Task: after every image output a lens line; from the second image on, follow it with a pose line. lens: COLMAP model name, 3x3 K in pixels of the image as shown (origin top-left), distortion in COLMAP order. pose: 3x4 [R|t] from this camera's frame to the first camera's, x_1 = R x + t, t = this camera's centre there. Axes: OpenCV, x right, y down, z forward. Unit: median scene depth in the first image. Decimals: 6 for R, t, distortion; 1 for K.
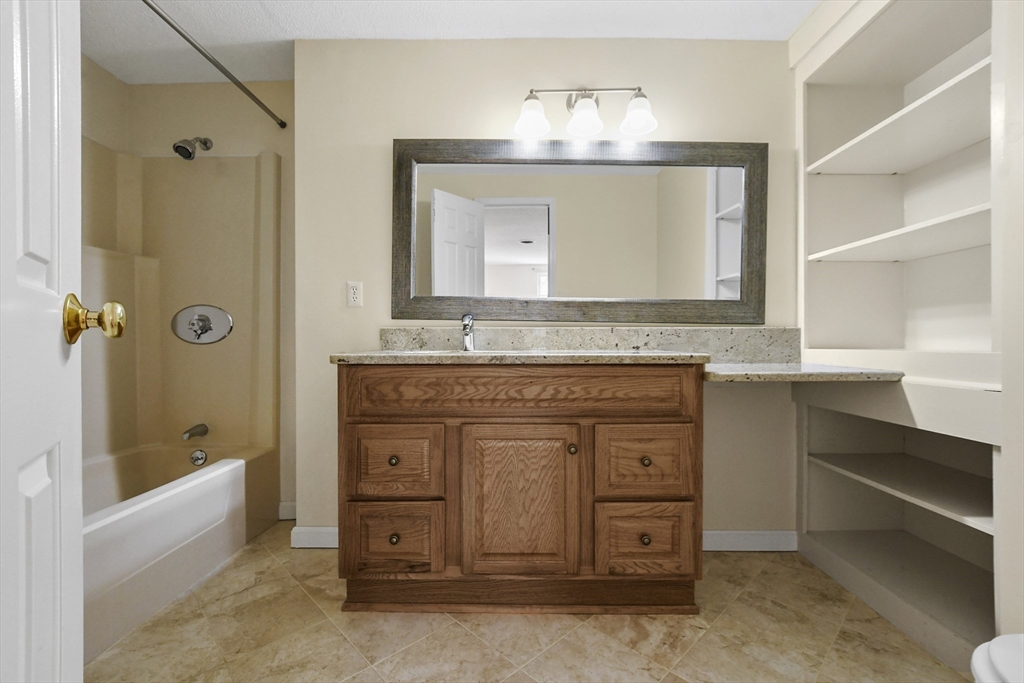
lens RADIAL K [[455.0, 0, 510.1], [0, 455.0, 344.3], [0, 0, 1]] dist [-0.008980, 0.003456]
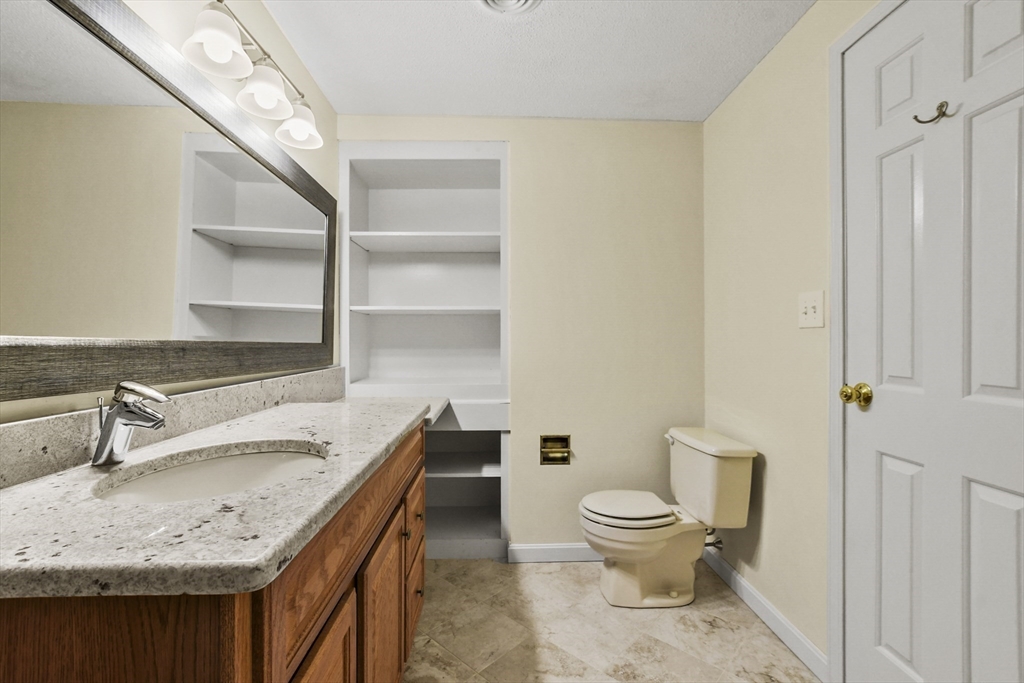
lens RADIAL K [[455.0, 0, 515.5], [0, 455.0, 339.7], [0, 0, 1]] dist [-0.008980, 0.003456]
pose [[-0.050521, 0.000470, 0.998723, -0.768305], [0.001958, 0.999998, -0.000371, -0.145750], [-0.998721, 0.001936, -0.050522, 0.864408]]
